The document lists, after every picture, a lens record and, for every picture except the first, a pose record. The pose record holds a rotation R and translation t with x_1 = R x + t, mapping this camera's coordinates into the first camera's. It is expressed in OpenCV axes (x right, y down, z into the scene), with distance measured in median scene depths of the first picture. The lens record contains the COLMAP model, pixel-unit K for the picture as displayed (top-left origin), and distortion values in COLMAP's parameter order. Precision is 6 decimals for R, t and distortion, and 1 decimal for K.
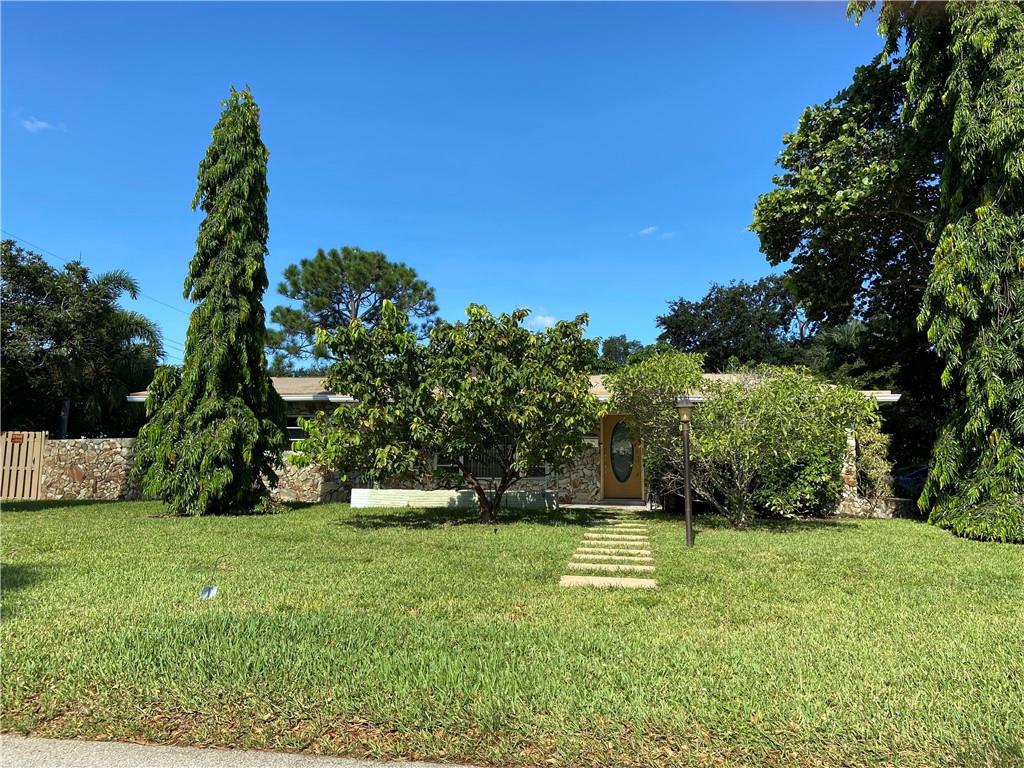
lens RADIAL K [[775.0, 0, 511.6], [0, 775.0, 385.3], [0, 0, 1]] dist [0.079696, -0.094068]
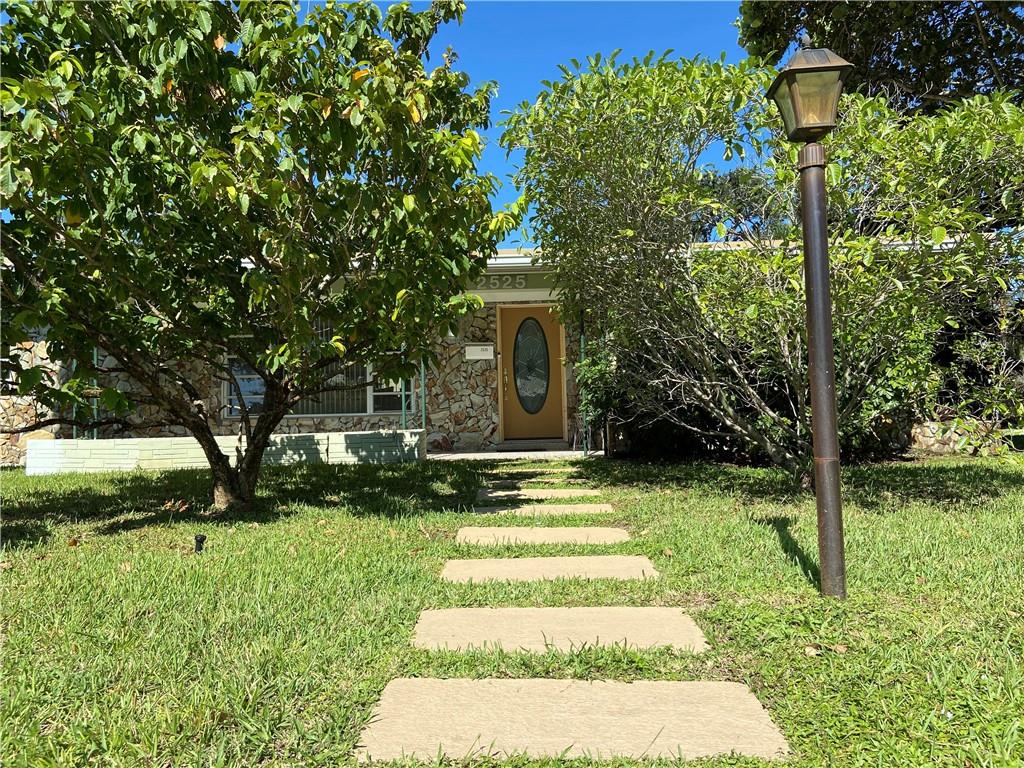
lens RADIAL K [[775.0, 0, 512.0], [0, 775.0, 382.3], [0, 0, 1]] dist [0.079696, -0.094068]
pose [[0.990194, -0.027380, 0.136992, 0.054757], [0.018537, 0.997686, 0.065418, 0.078089], [-0.138466, -0.062237, 0.988410, 0.516472]]
